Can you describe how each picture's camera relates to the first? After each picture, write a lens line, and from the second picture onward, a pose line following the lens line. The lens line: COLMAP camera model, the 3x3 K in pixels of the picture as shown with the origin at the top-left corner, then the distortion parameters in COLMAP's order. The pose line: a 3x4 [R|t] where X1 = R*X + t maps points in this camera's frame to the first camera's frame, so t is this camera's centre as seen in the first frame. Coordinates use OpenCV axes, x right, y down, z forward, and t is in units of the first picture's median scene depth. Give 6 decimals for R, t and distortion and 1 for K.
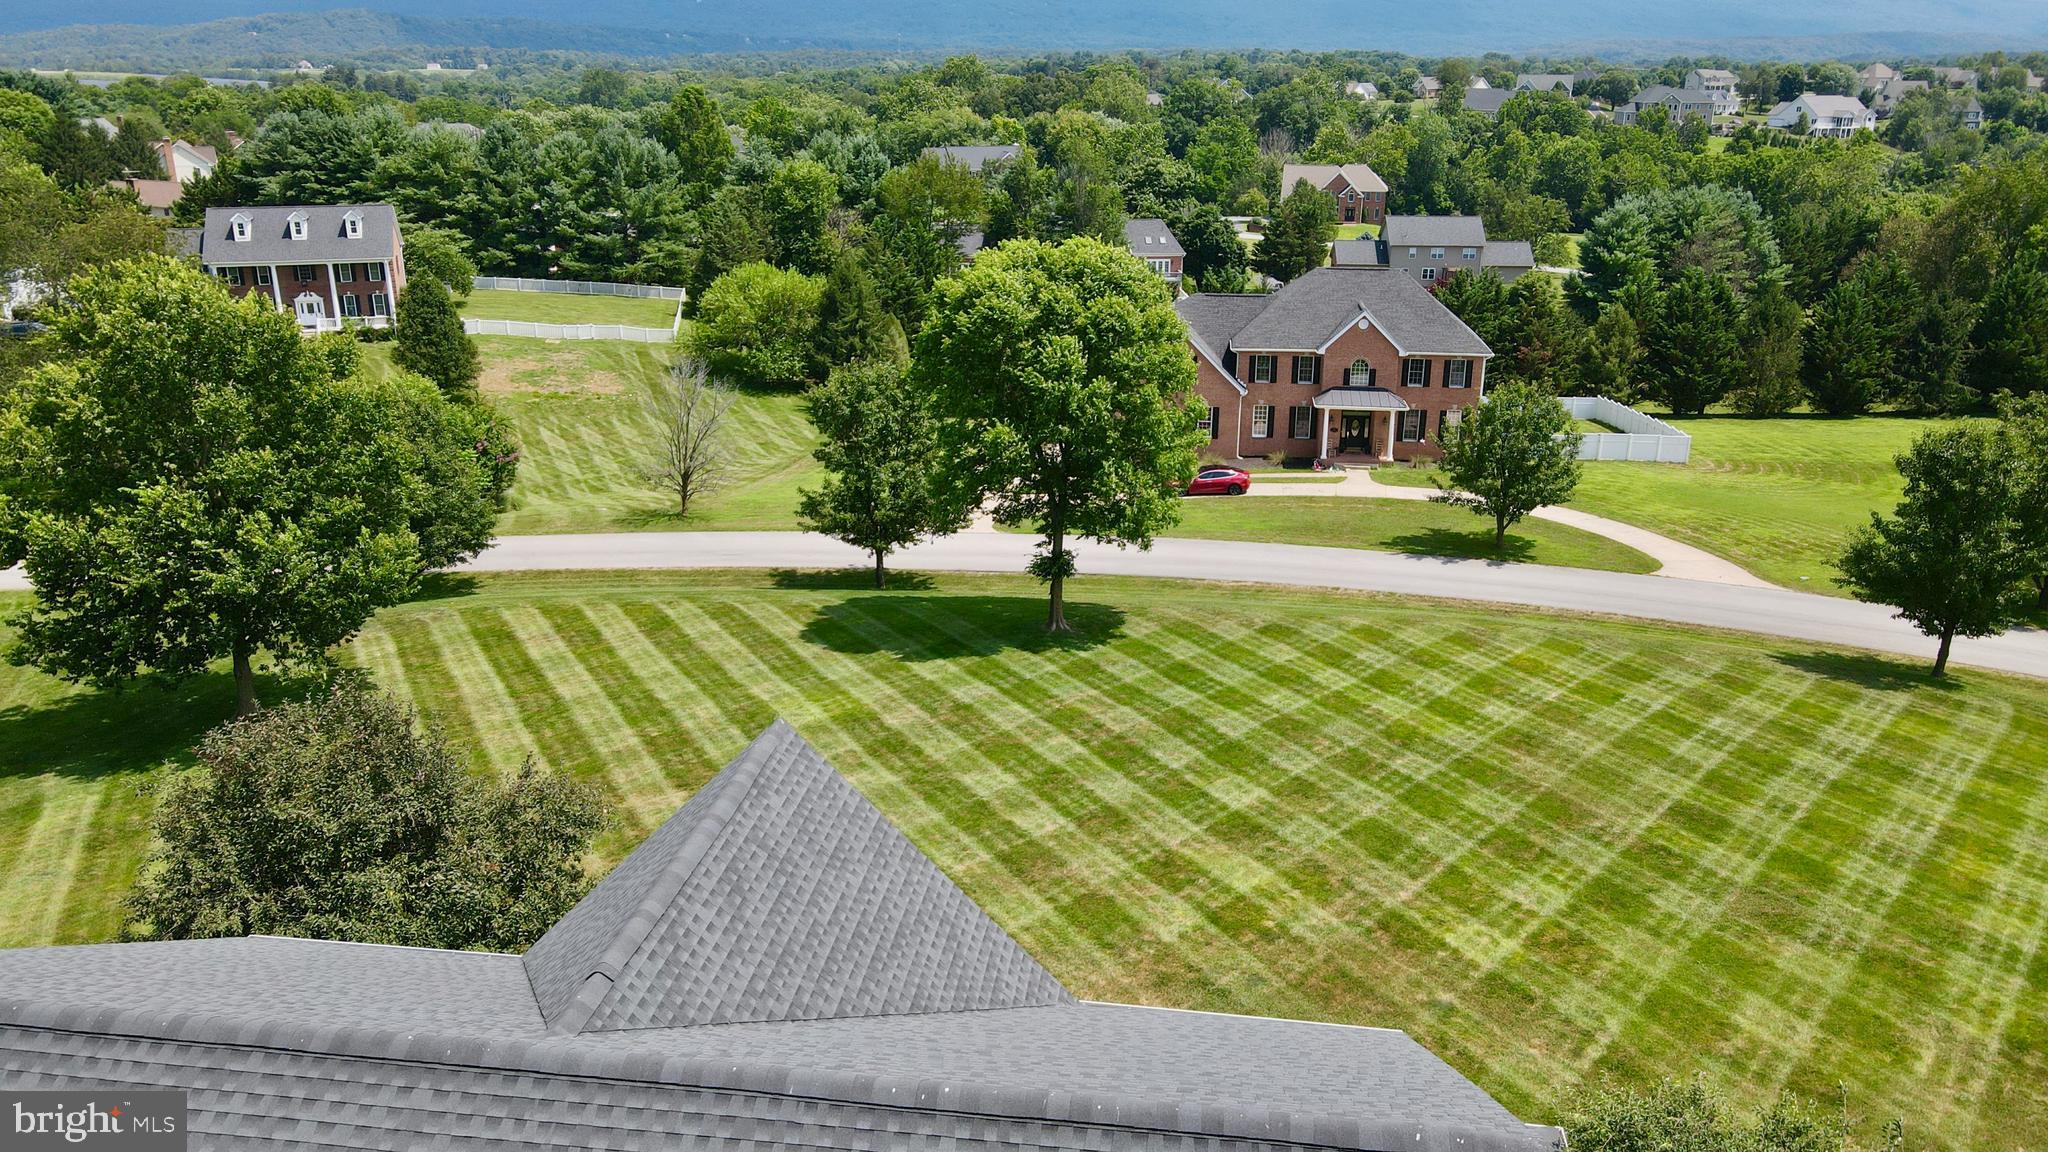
lens RADIAL K [[1523.7, 0, 1023.9], [0, 1523.7, 598.0], [0, 0, 1]] dist [-0.008632, 0.038995]
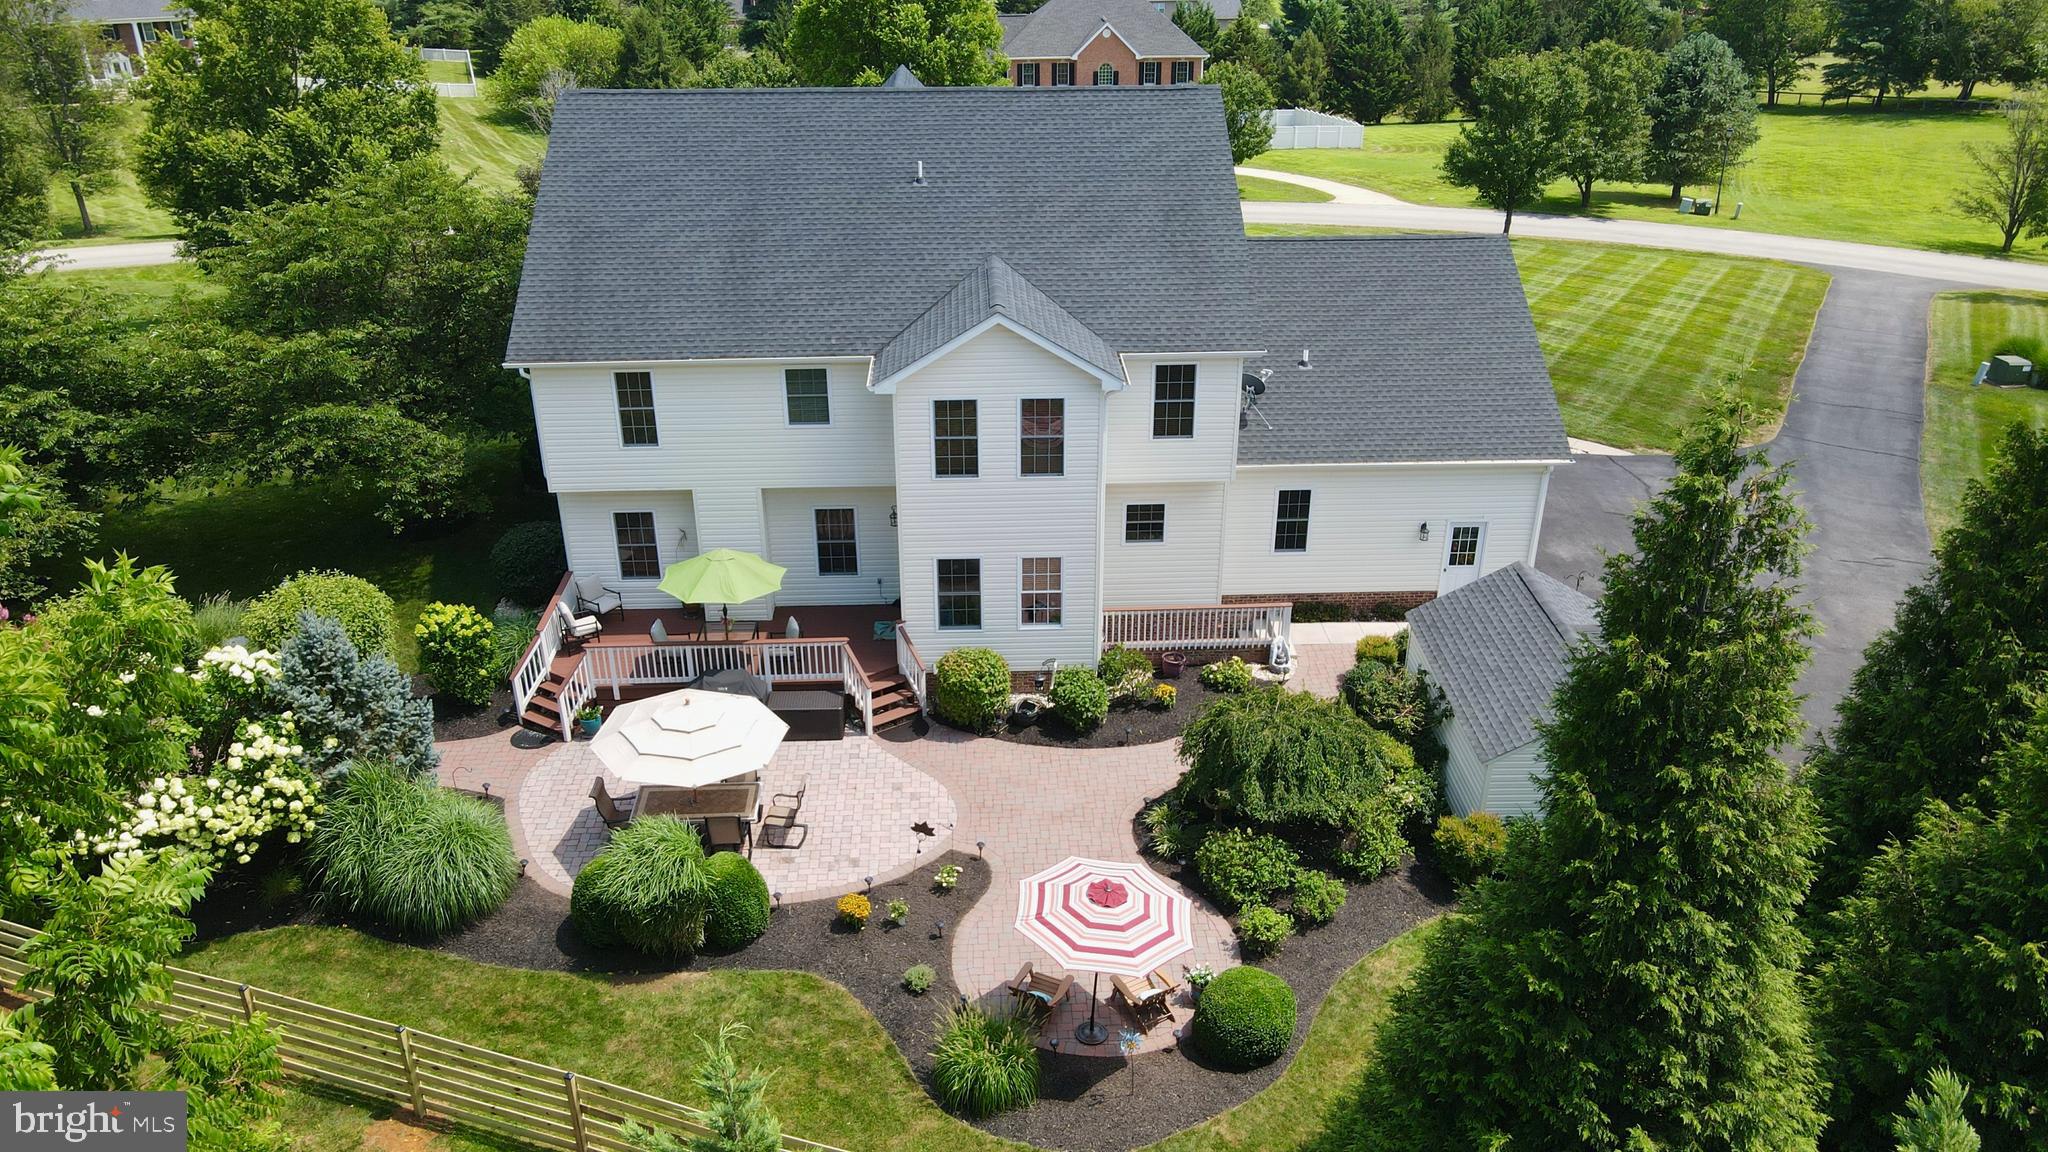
lens RADIAL K [[1523.7, 0, 1023.9], [0, 1523.7, 598.0], [0, 0, 1]] dist [-0.008632, 0.038995]
pose [[0.983723, -0.086192, 0.157671, -0.057583], [0.065770, 0.989271, 0.130448, 0.079367], [-0.167223, -0.117954, 0.978838, -0.189119]]
